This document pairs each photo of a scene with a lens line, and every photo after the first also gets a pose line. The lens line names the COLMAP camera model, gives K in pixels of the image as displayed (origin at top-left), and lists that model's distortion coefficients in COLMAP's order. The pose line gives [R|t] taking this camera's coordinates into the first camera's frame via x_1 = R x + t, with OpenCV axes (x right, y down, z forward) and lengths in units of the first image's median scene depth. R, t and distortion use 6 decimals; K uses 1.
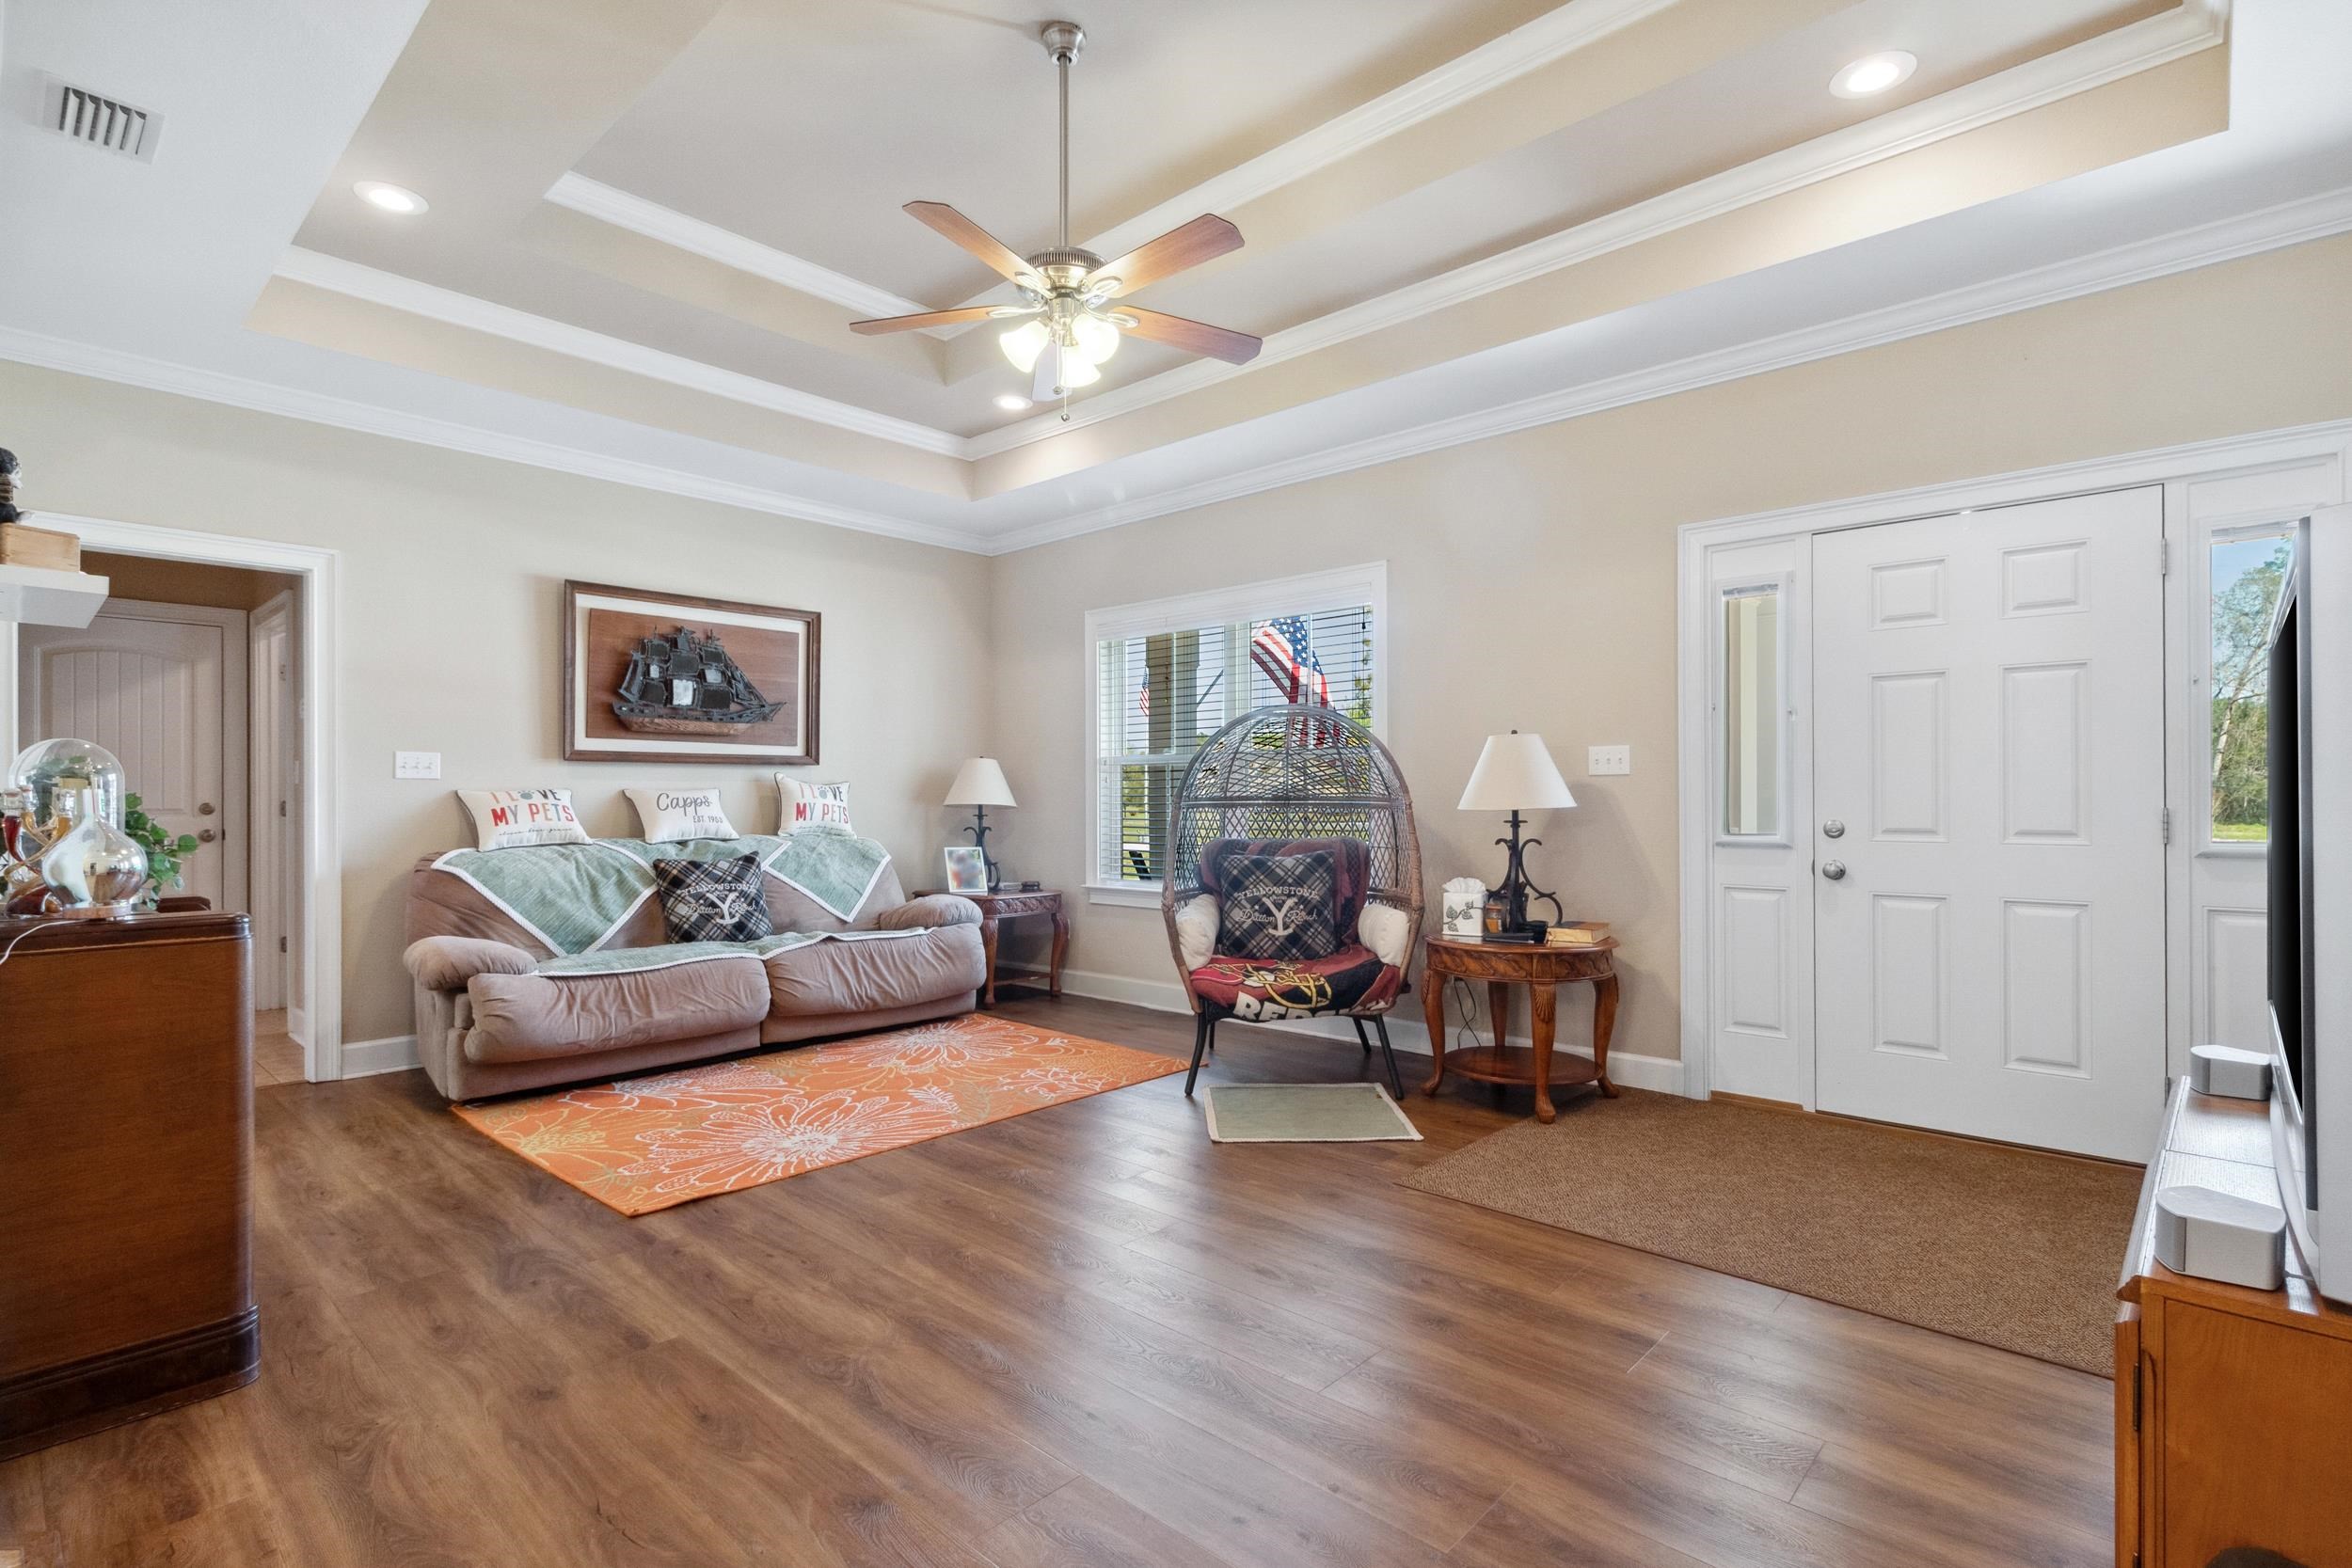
lens RADIAL K [[1110.3, 0, 1166.6], [0, 1110.3, 790.2], [0, 0, 1]] dist [-0.001659, -0.000043]
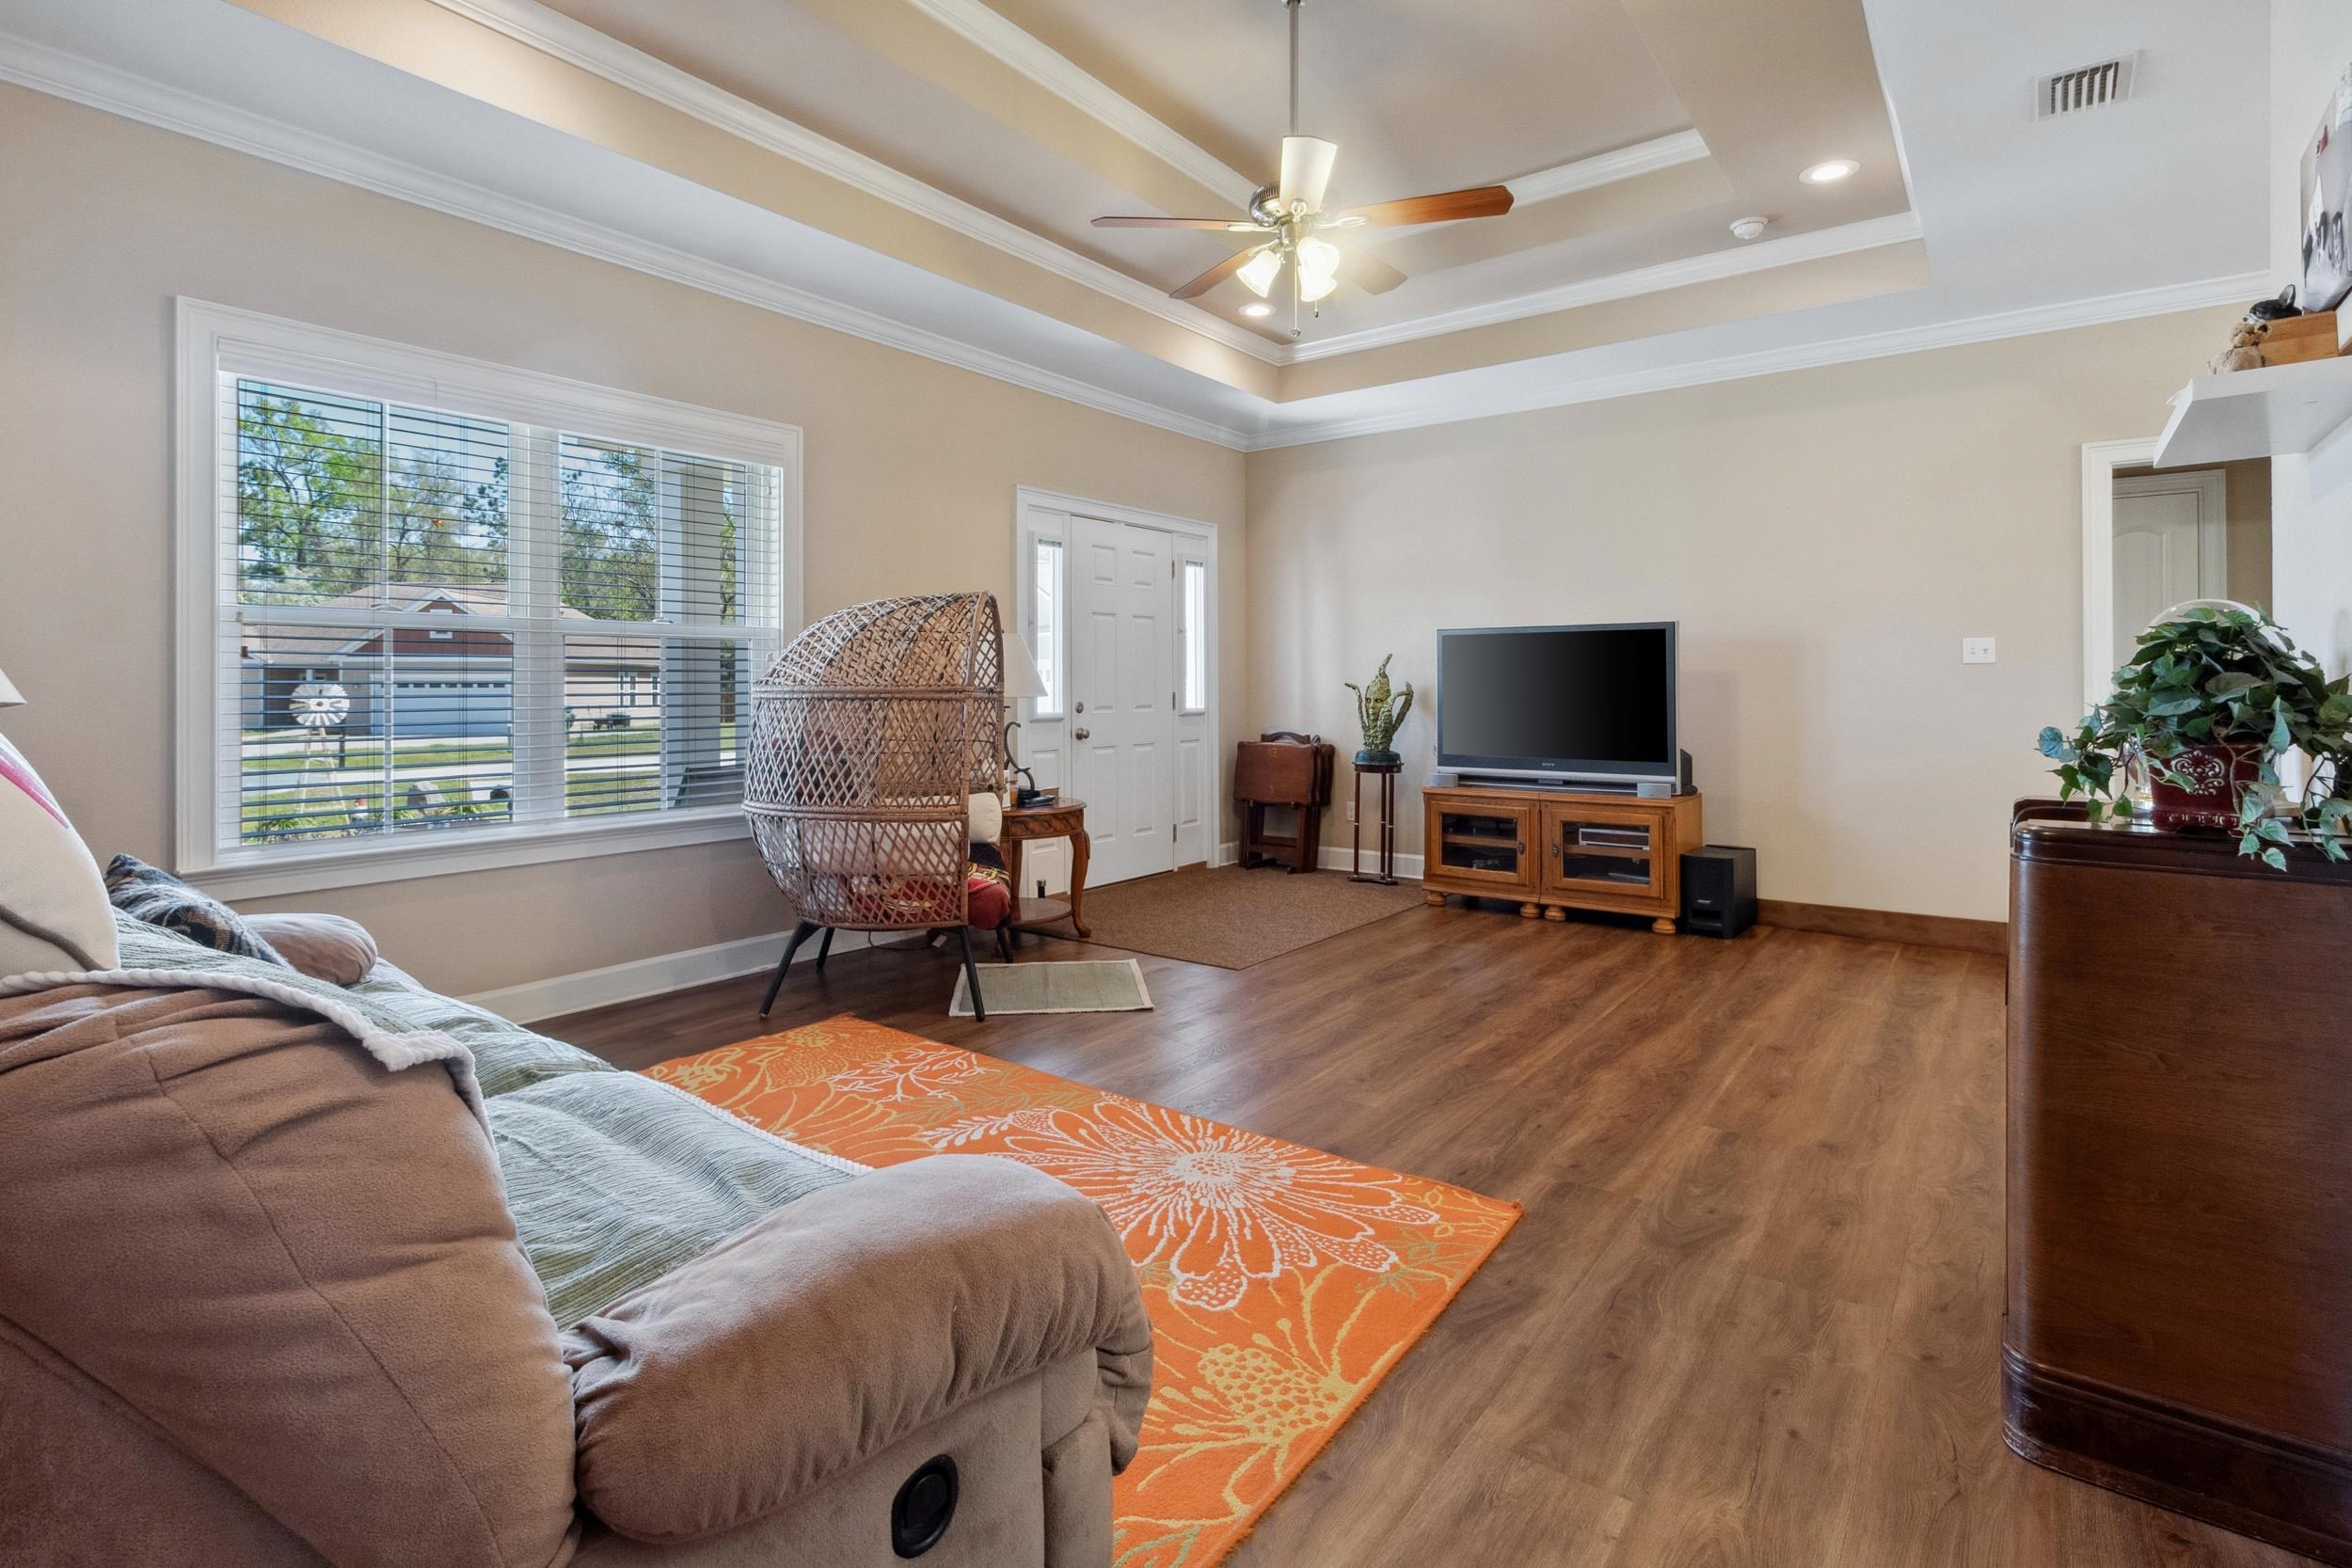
lens RADIAL K [[1110.3, 0, 1168.4], [0, 1110.3, 782.0], [0, 0, 1]] dist [-0.001659, -0.000043]
pose [[-0.087921, -0.084584, 0.992530, -1.118438], [-0.001466, 0.996398, 0.084784, 0.012215], [-0.996126, 0.005999, -0.087728, 1.210569]]
